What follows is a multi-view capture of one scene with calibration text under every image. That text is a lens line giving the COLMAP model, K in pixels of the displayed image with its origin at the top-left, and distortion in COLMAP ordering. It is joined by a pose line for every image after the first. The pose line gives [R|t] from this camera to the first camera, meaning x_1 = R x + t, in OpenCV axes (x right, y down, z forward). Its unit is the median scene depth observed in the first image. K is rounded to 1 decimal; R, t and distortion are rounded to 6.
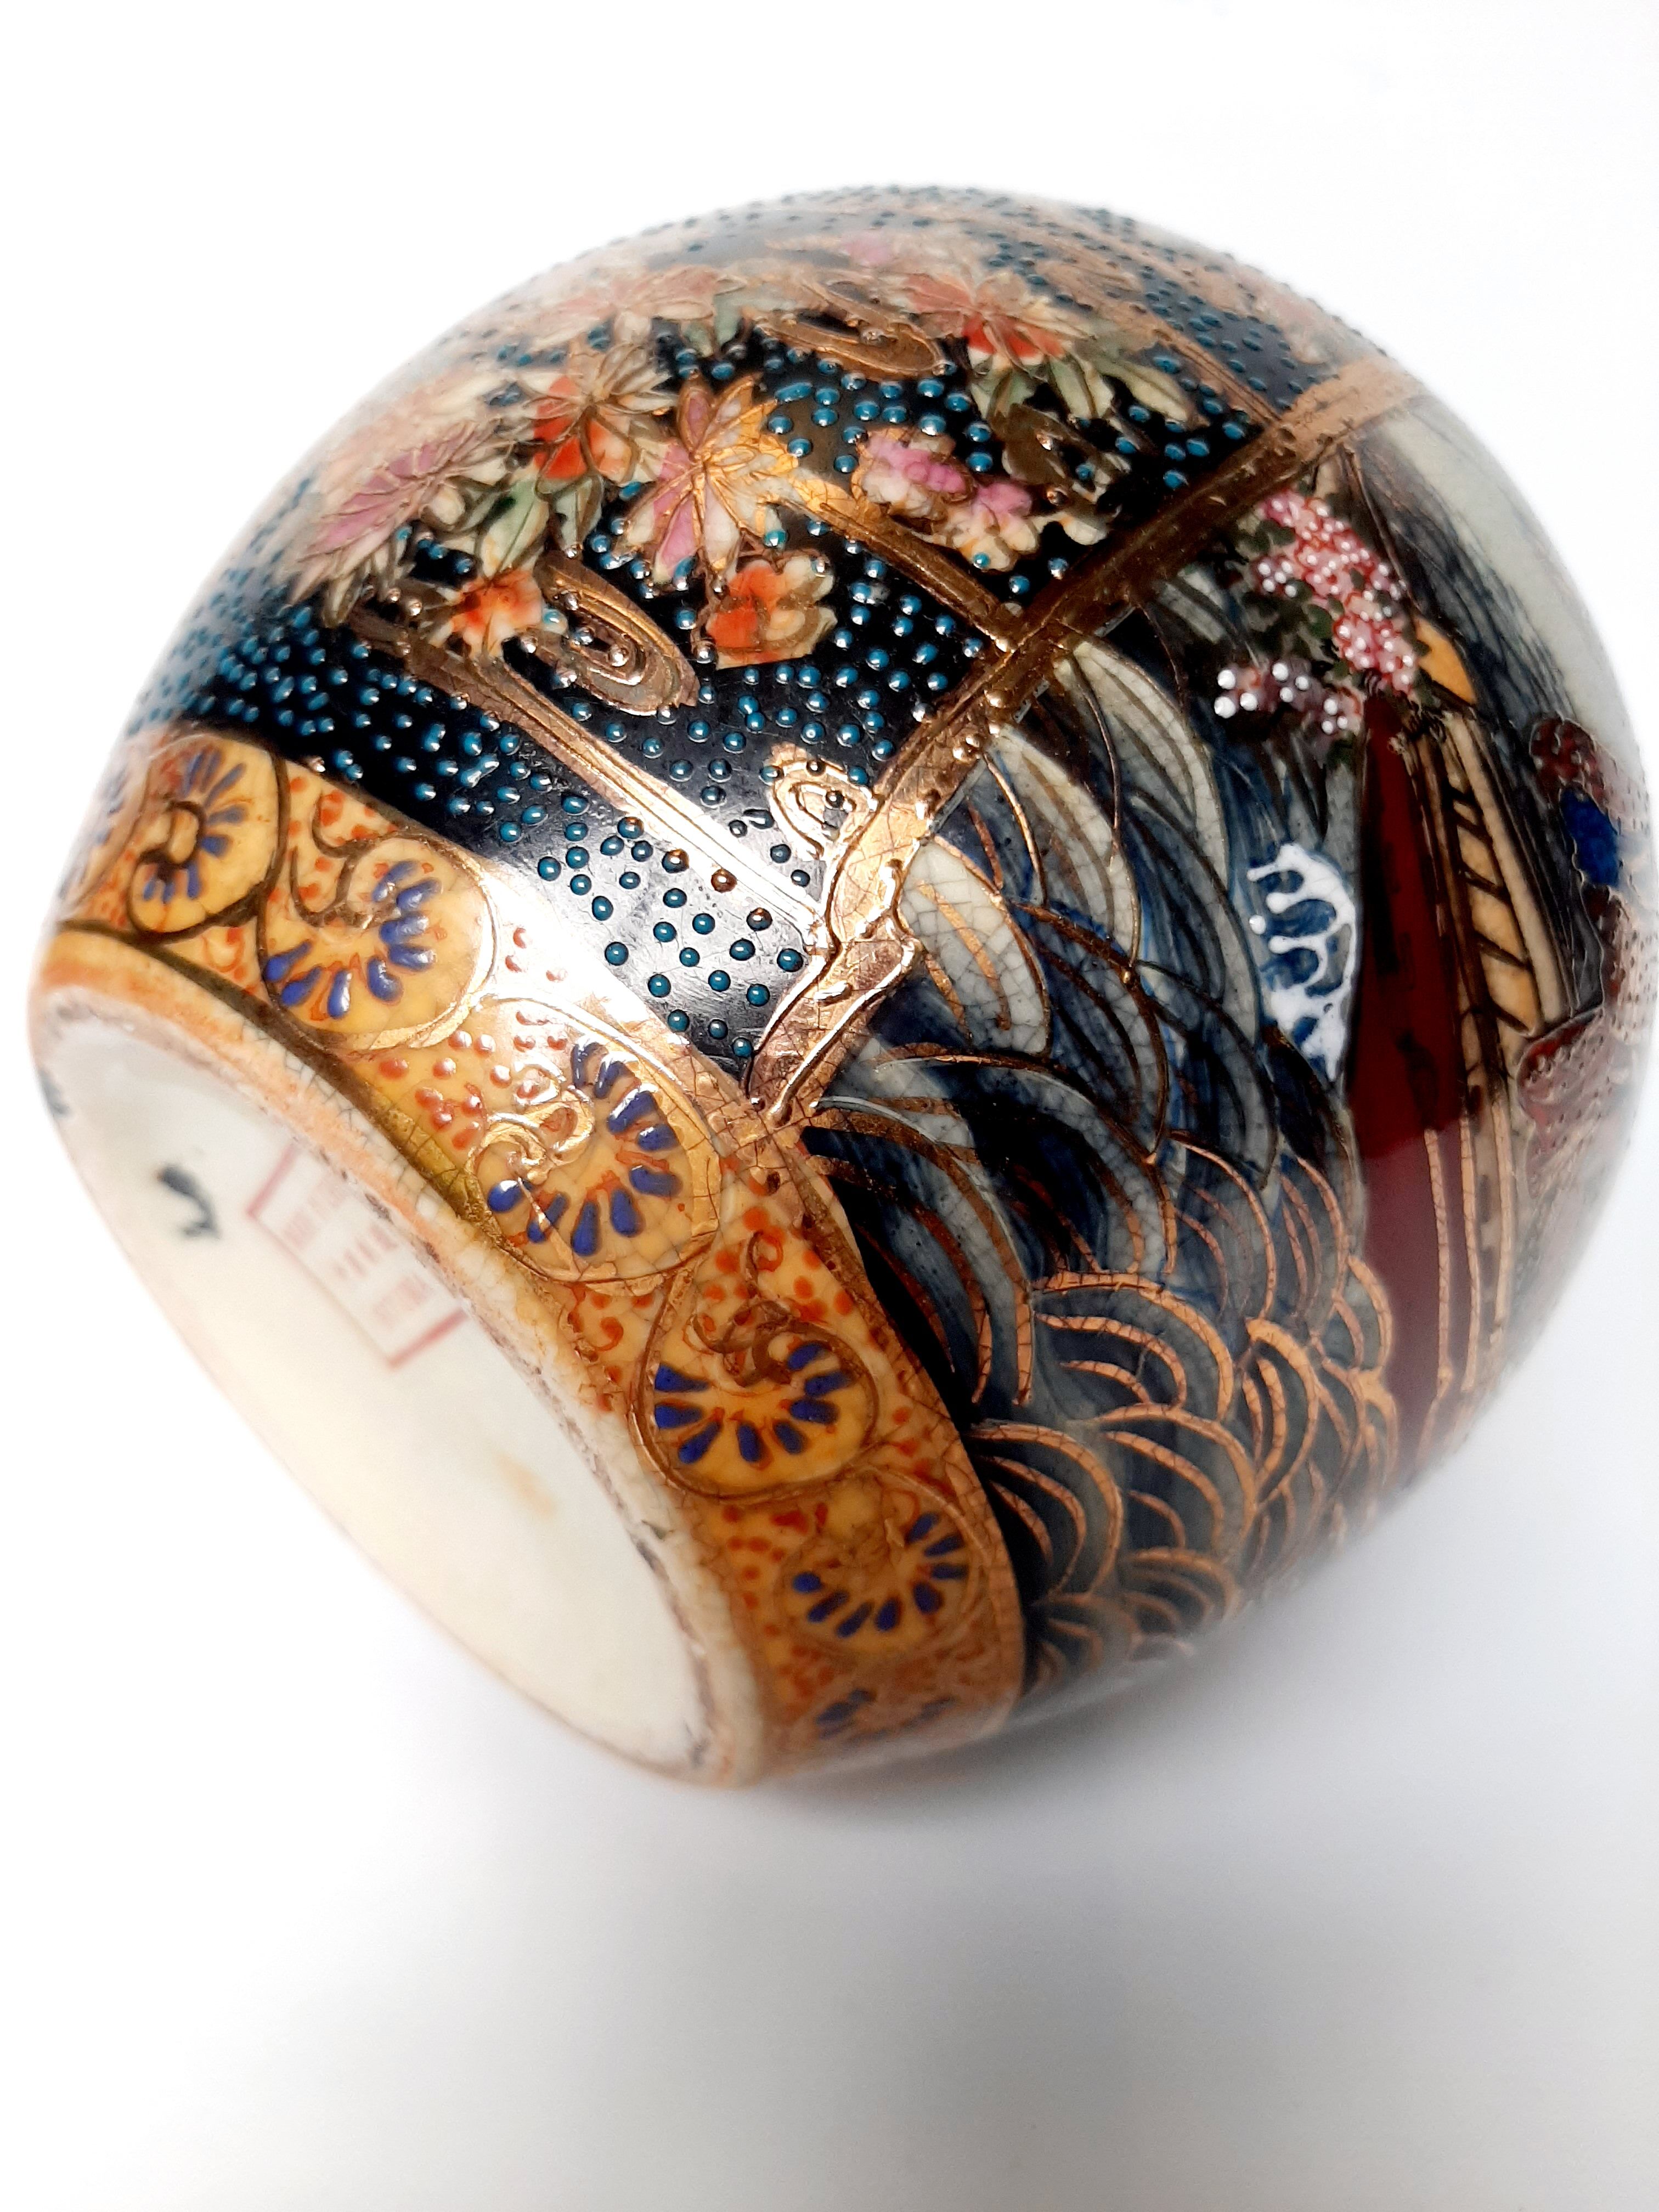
lens RADIAL K [[1648.8, 0, 829.5], [0, 1648.8, 1106.0], [0, 0, 1]] dist [0.007652, -0.186207]
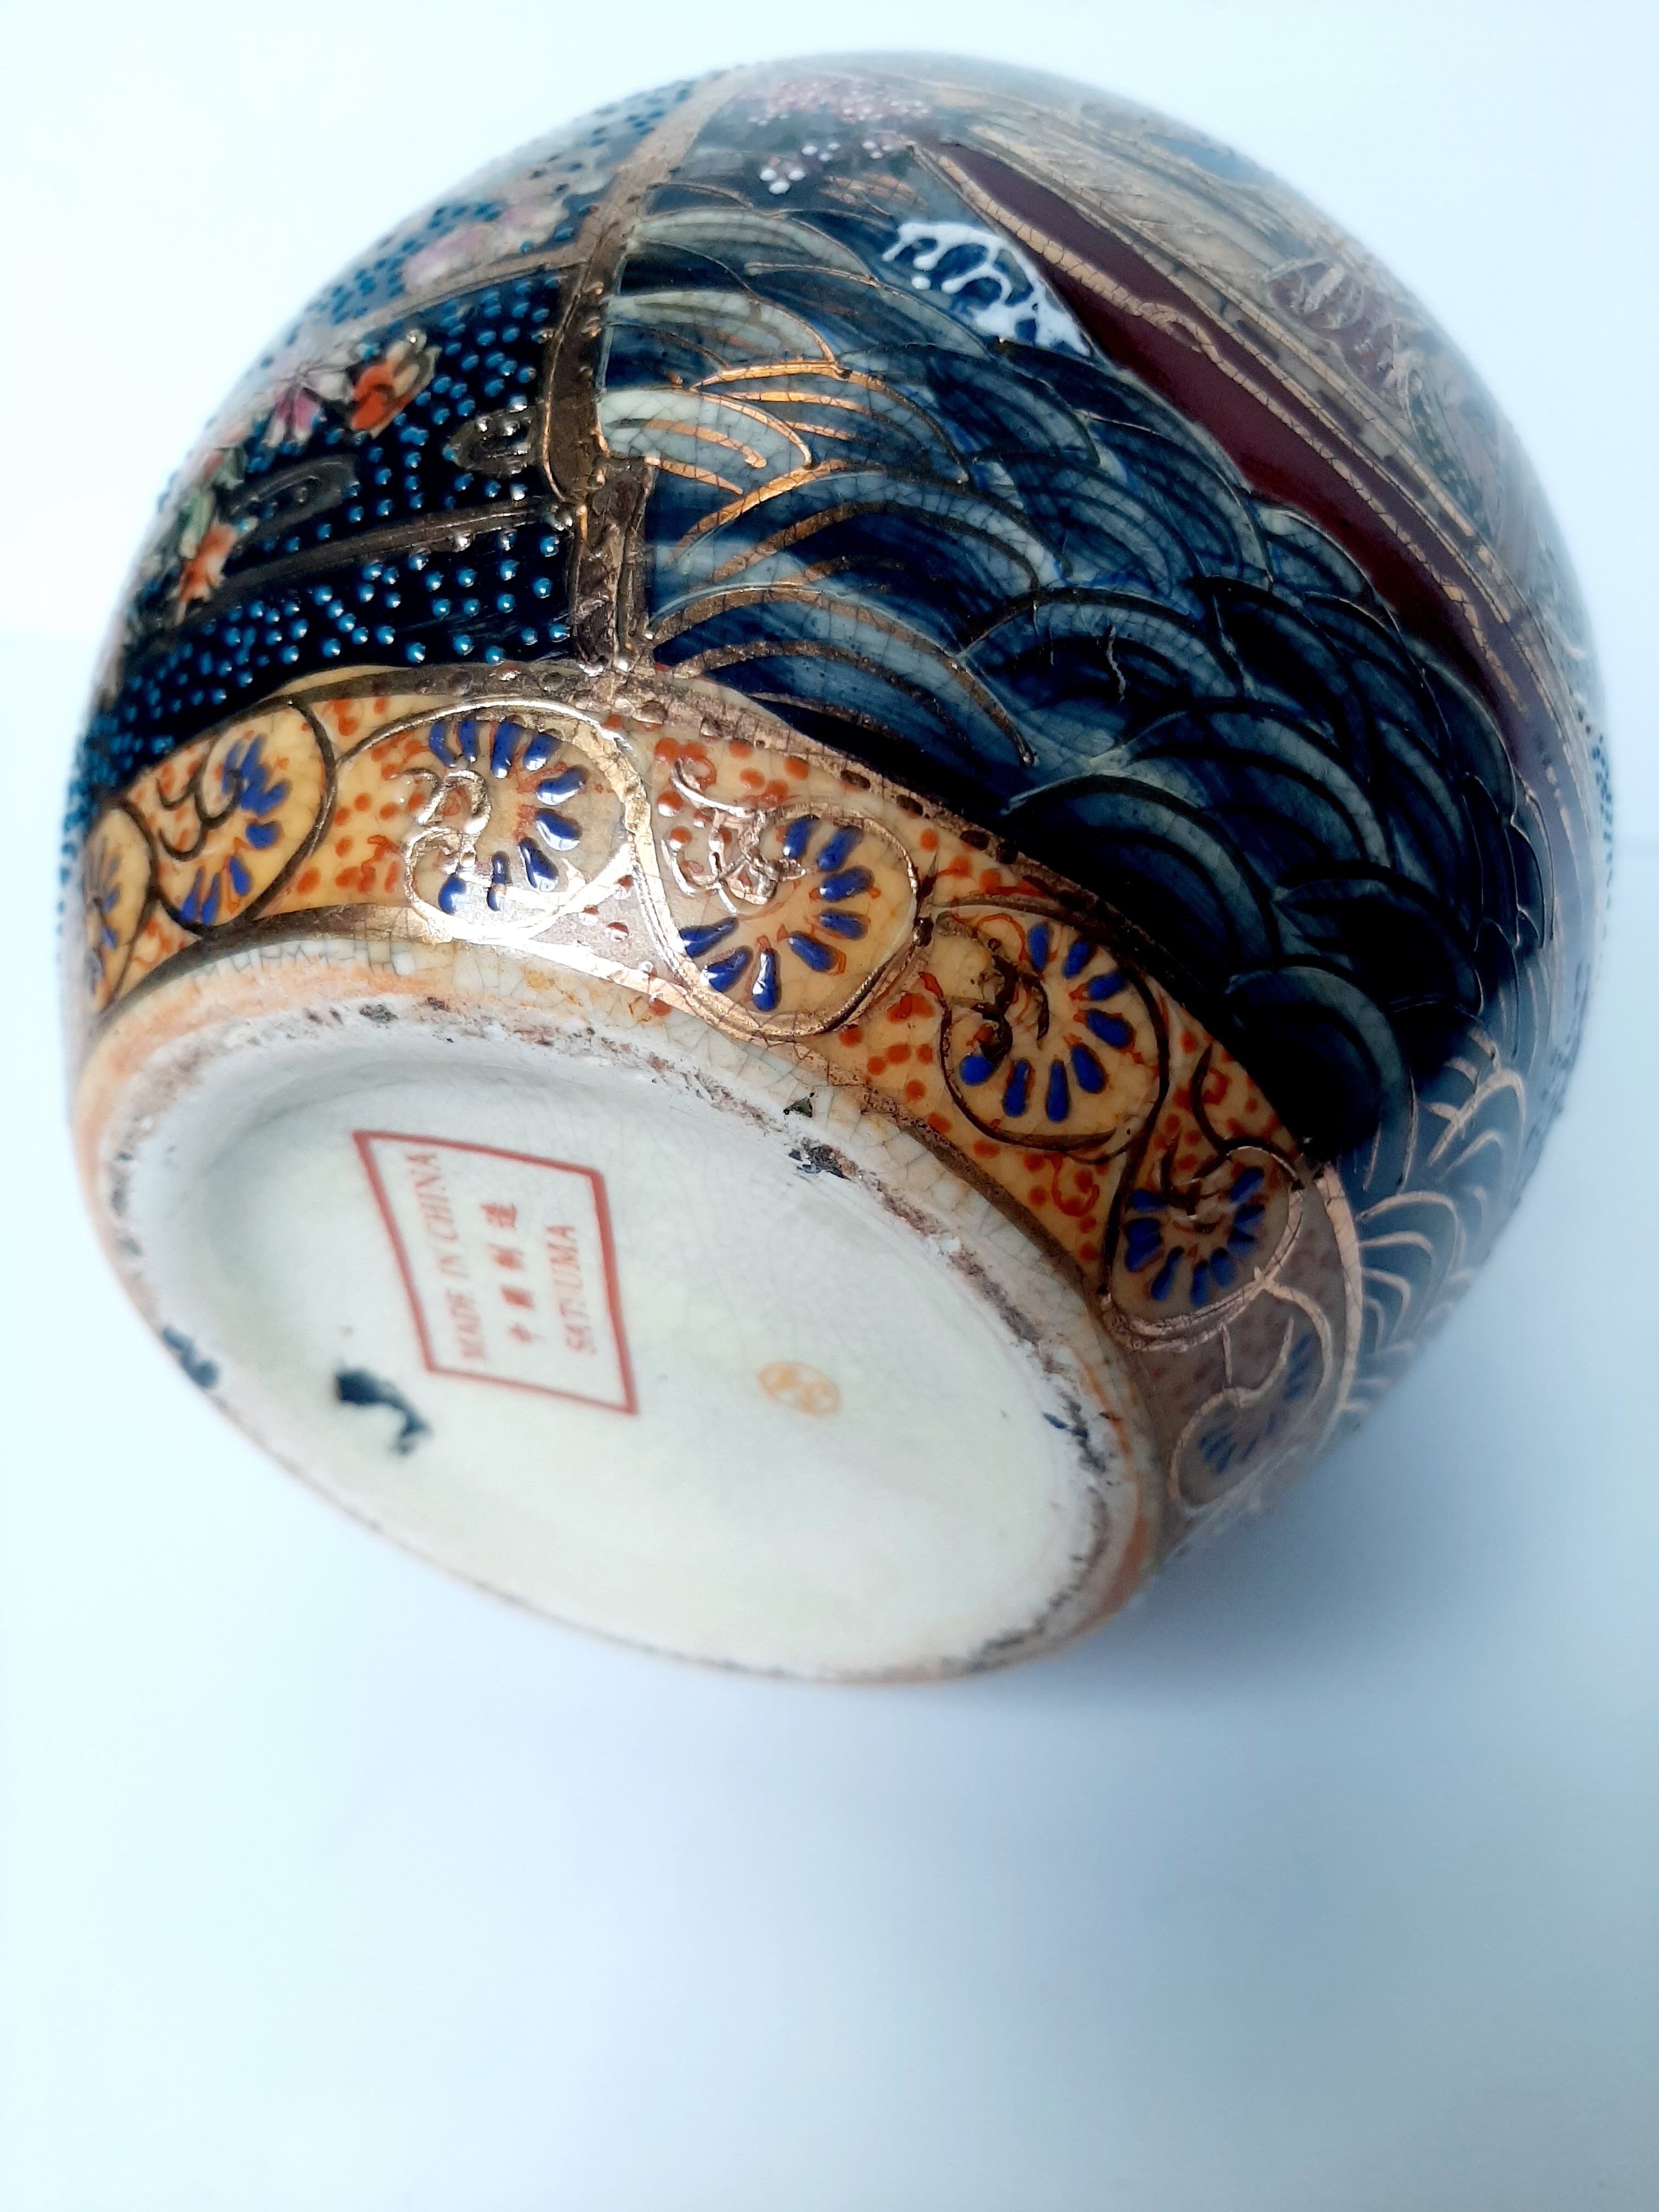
lens RADIAL K [[1648.8, 0, 829.5], [0, 1648.8, 1106.0], [0, 0, 1]] dist [0.007652, -0.186207]
pose [[0.792320, -0.609398, -0.029360, -0.065476], [0.577467, 0.764594, -0.286231, 0.533875], [0.196877, 0.209832, 0.957711, 0.128030]]
